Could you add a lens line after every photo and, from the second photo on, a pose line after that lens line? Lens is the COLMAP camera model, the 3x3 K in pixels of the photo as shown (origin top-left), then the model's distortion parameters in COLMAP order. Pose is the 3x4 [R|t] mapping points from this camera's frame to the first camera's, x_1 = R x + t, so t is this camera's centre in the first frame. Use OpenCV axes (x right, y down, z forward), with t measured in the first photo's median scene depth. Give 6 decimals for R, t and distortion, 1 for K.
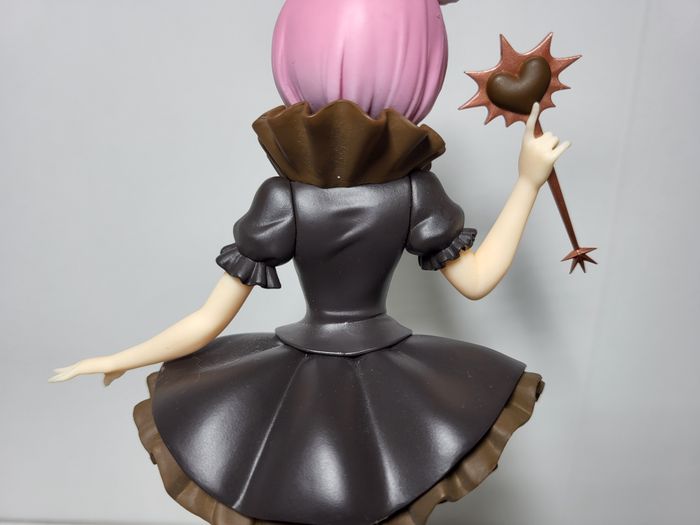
lens RADIAL K [[556.2, 0, 350.0], [0, 556.2, 262.5], [0, 0, 1]] dist [-0.002754, -0.000967]
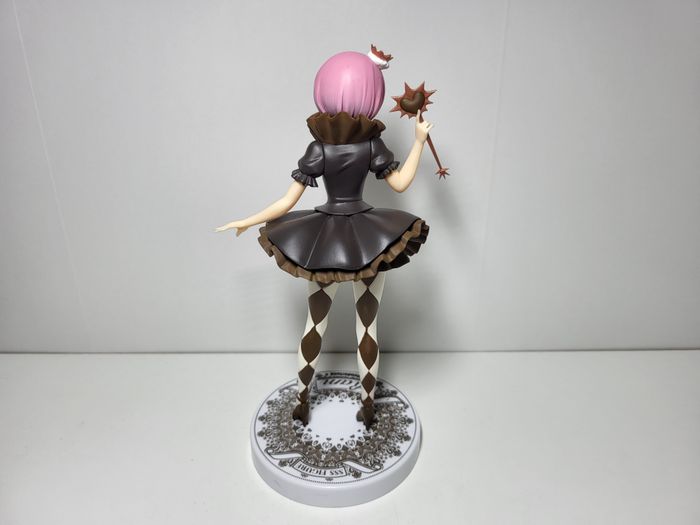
lens RADIAL K [[556.2, 0, 350.0], [0, 556.2, 262.5], [0, 0, 1]] dist [-0.002754, -0.000967]
pose [[0.999676, -0.019237, 0.016650, -0.032560], [0.017740, 0.996151, 0.085845, 0.172150], [-0.018237, -0.085522, 0.996169, -1.481907]]
